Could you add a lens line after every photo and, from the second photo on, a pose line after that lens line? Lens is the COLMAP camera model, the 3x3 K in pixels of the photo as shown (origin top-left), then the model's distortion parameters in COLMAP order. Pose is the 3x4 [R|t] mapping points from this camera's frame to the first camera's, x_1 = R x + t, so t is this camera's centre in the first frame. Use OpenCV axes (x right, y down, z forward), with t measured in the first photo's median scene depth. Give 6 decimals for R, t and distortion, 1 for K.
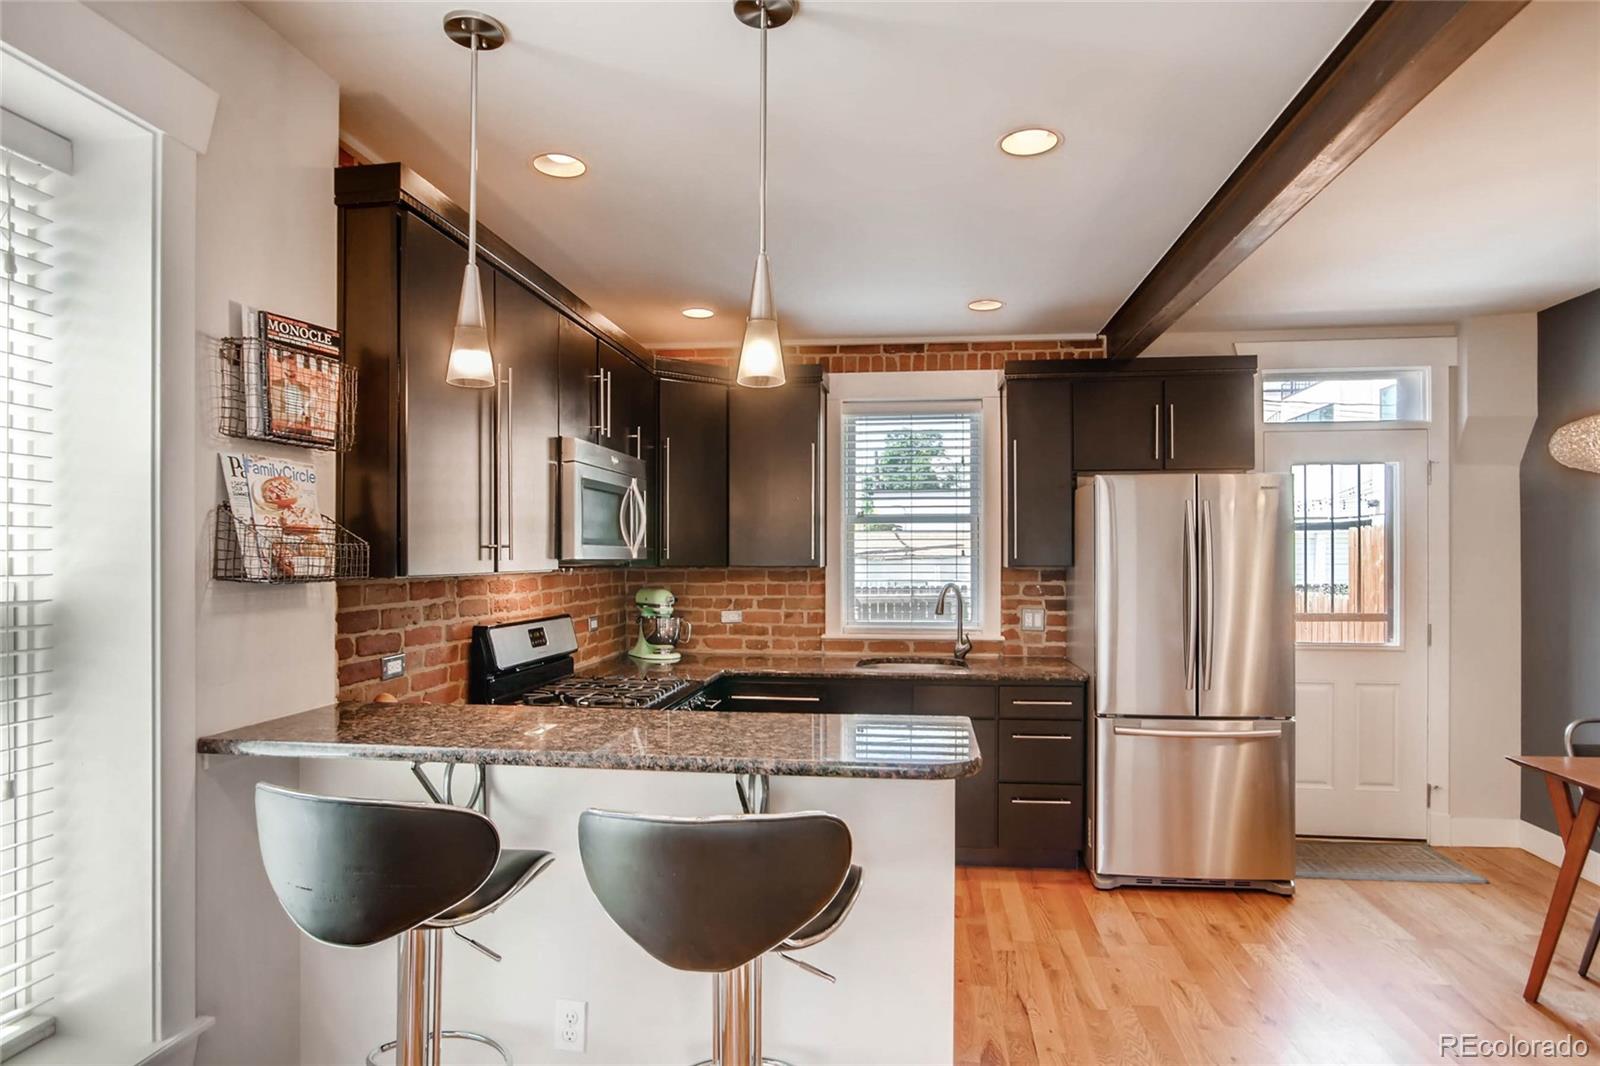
lens RADIAL K [[893.3, 0, 799.1], [0, 893.3, 570.0], [0, 0, 1]] dist [-0.017596, 0.001314]
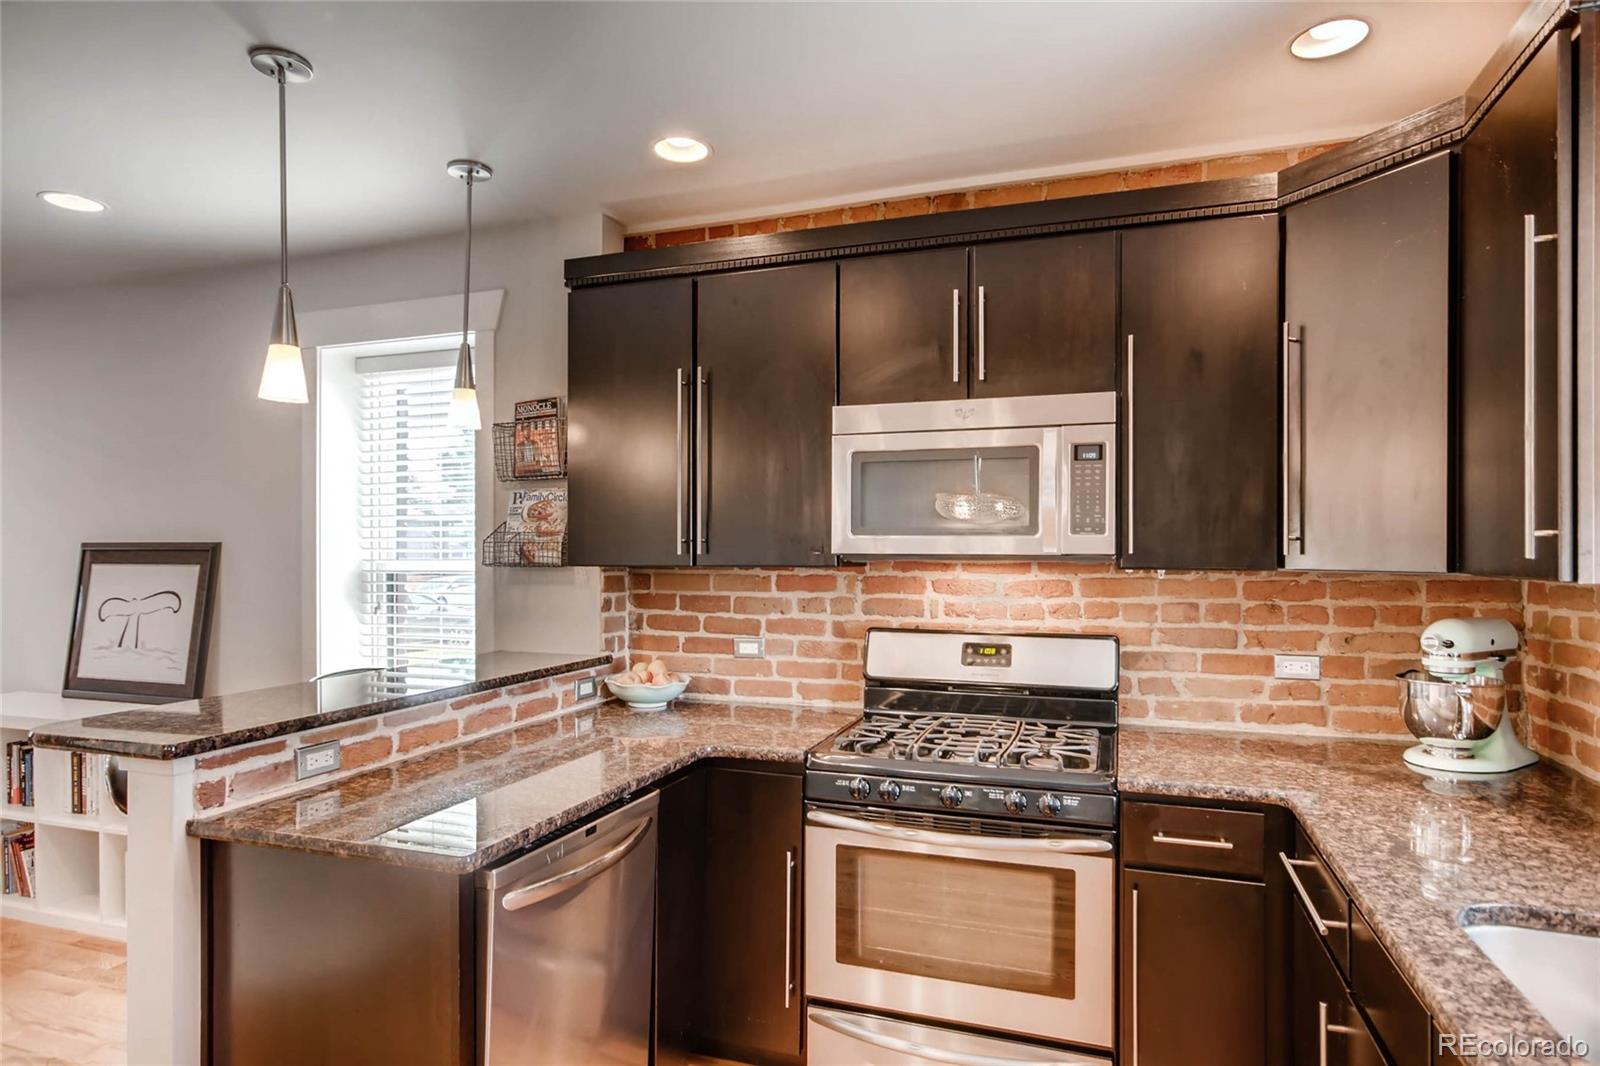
lens RADIAL K [[897.1, 0, 803.9], [0, 897.1, 556.6], [0, 0, 1]] dist [-0.027902, 0.044086]
pose [[-0.187483, 0.004289, -0.982258, 0.675505], [-0.015606, 0.999851, 0.007345, -0.017872], [0.982144, 0.016706, -0.187388, 1.322663]]
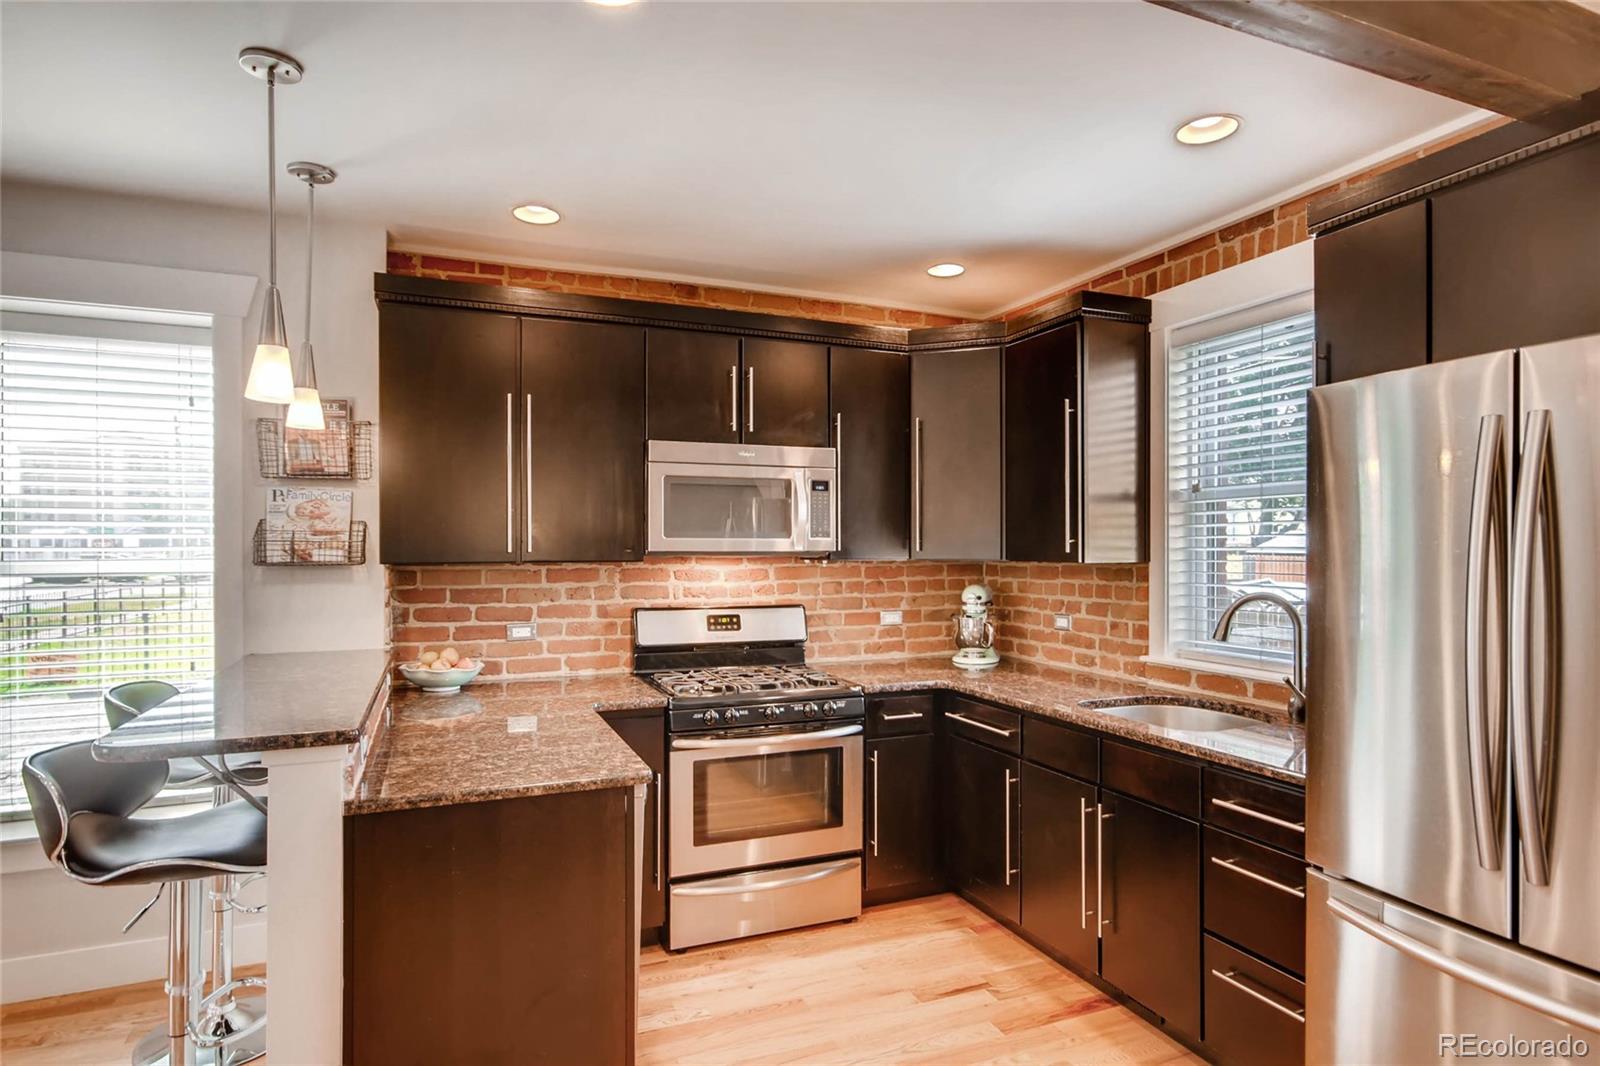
lens RADIAL K [[851.7, 0, 793.0], [0, 851.7, 553.2], [0, 0, 1]] dist [-0.005207, 0.000694]
pose [[0.502583, 0.003872, -0.864520, 0.873459], [-0.011890, 0.999926, -0.002434, -0.011067], [0.864447, 0.011502, 0.502592, 0.733301]]
